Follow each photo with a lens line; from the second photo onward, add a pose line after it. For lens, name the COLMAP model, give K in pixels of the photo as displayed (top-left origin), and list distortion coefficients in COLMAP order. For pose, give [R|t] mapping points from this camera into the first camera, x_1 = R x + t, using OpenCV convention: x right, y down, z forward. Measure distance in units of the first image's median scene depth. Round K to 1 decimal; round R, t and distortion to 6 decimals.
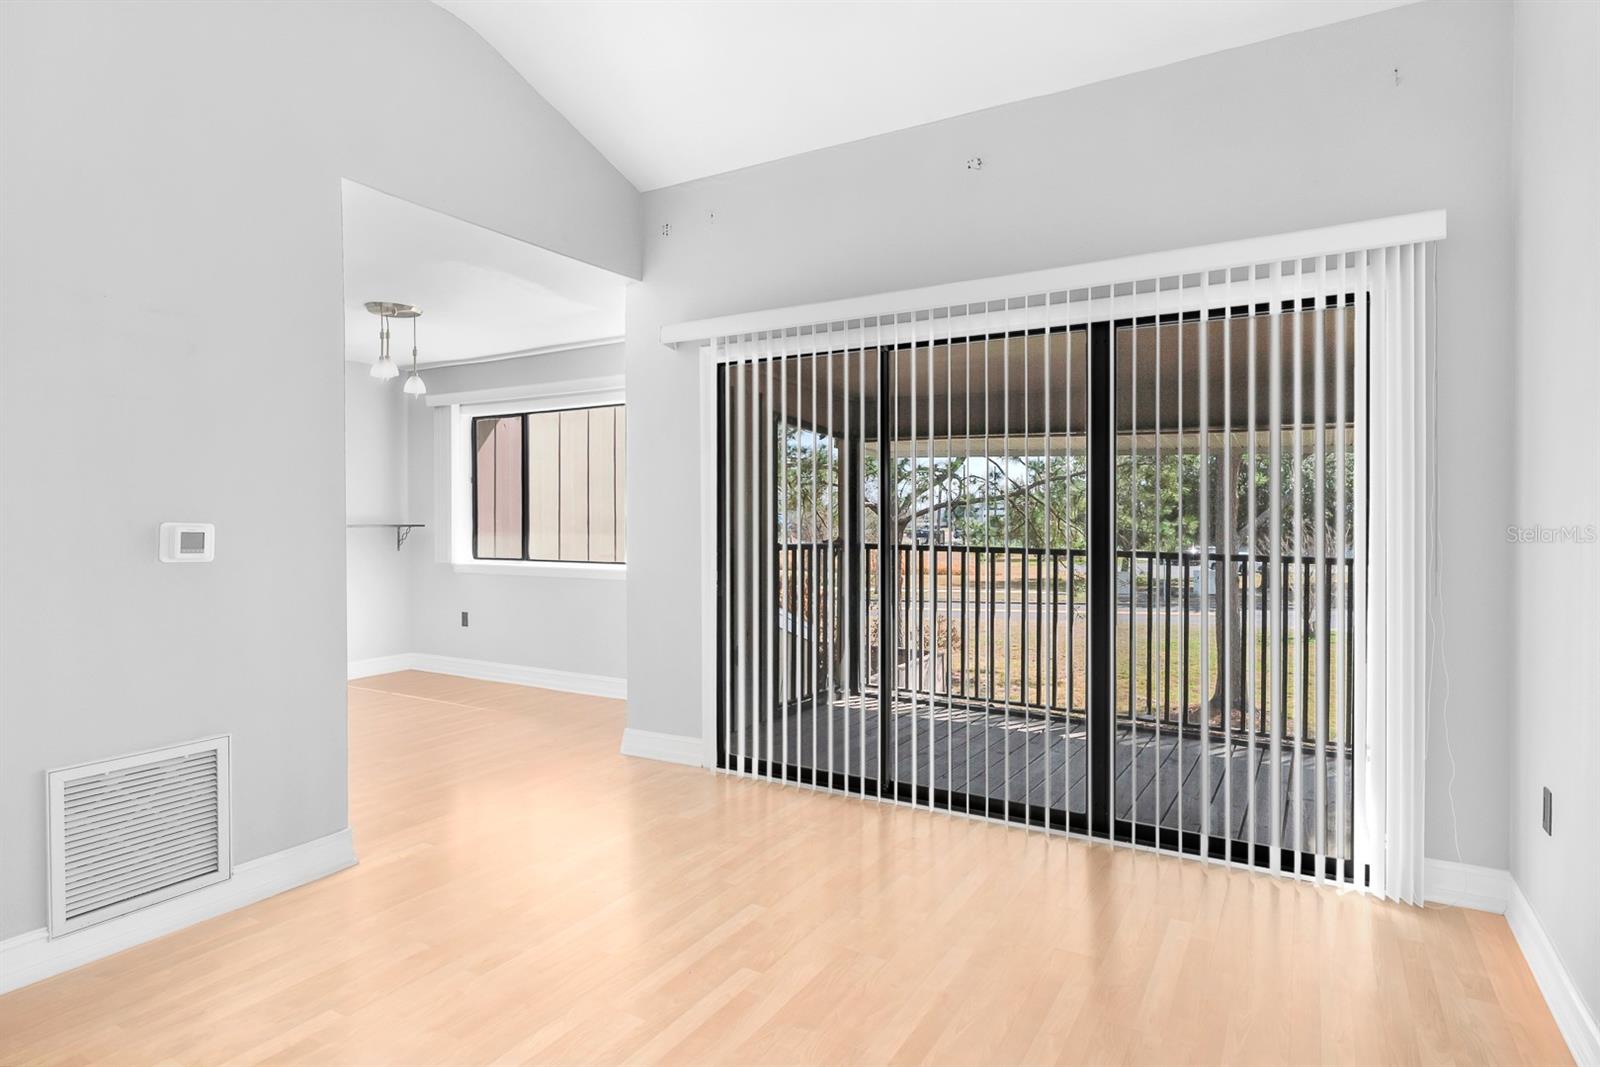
lens RADIAL K [[885.7, 0, 805.0], [0, 885.7, 512.9], [0, 0, 1]] dist [-0.003152, -0.001042]
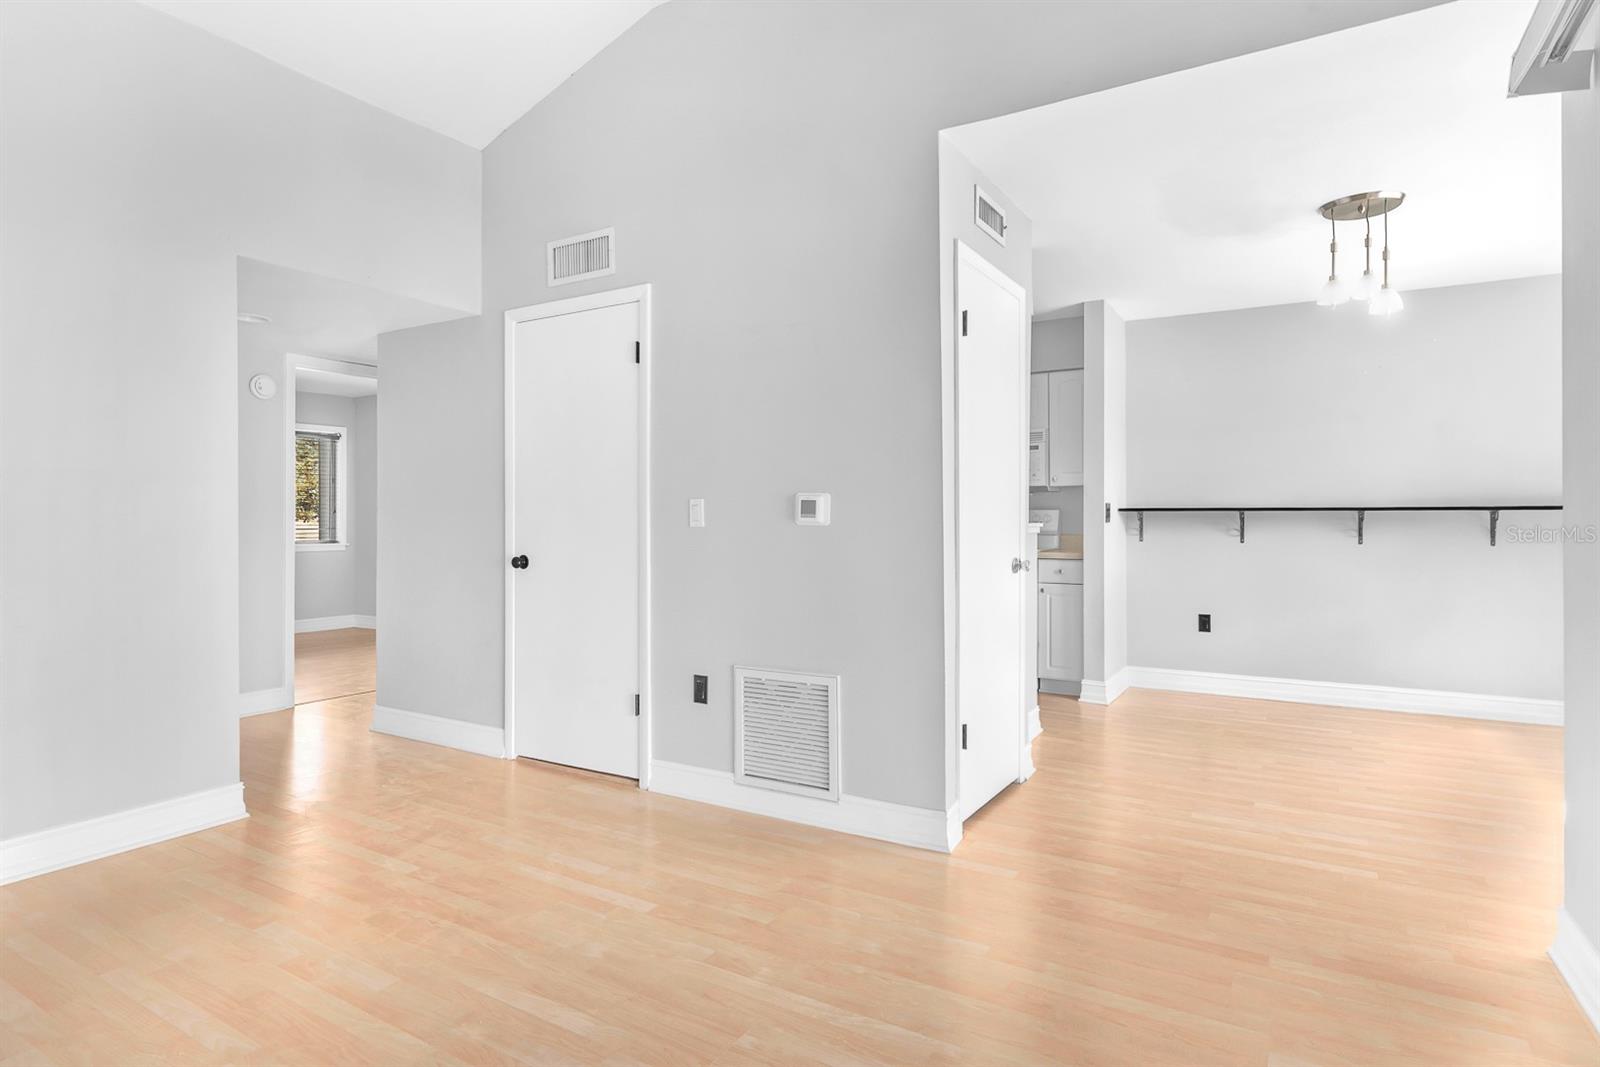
lens RADIAL K [[885.7, 0, 799.2], [0, 885.7, 519.4], [0, 0, 1]] dist [-0.003152, -0.001042]
pose [[-0.040829, 0.005030, -0.999154, 0.513971], [0.007101, 0.999964, 0.004743, 0.042491], [0.999141, -0.006901, -0.040863, 1.034496]]
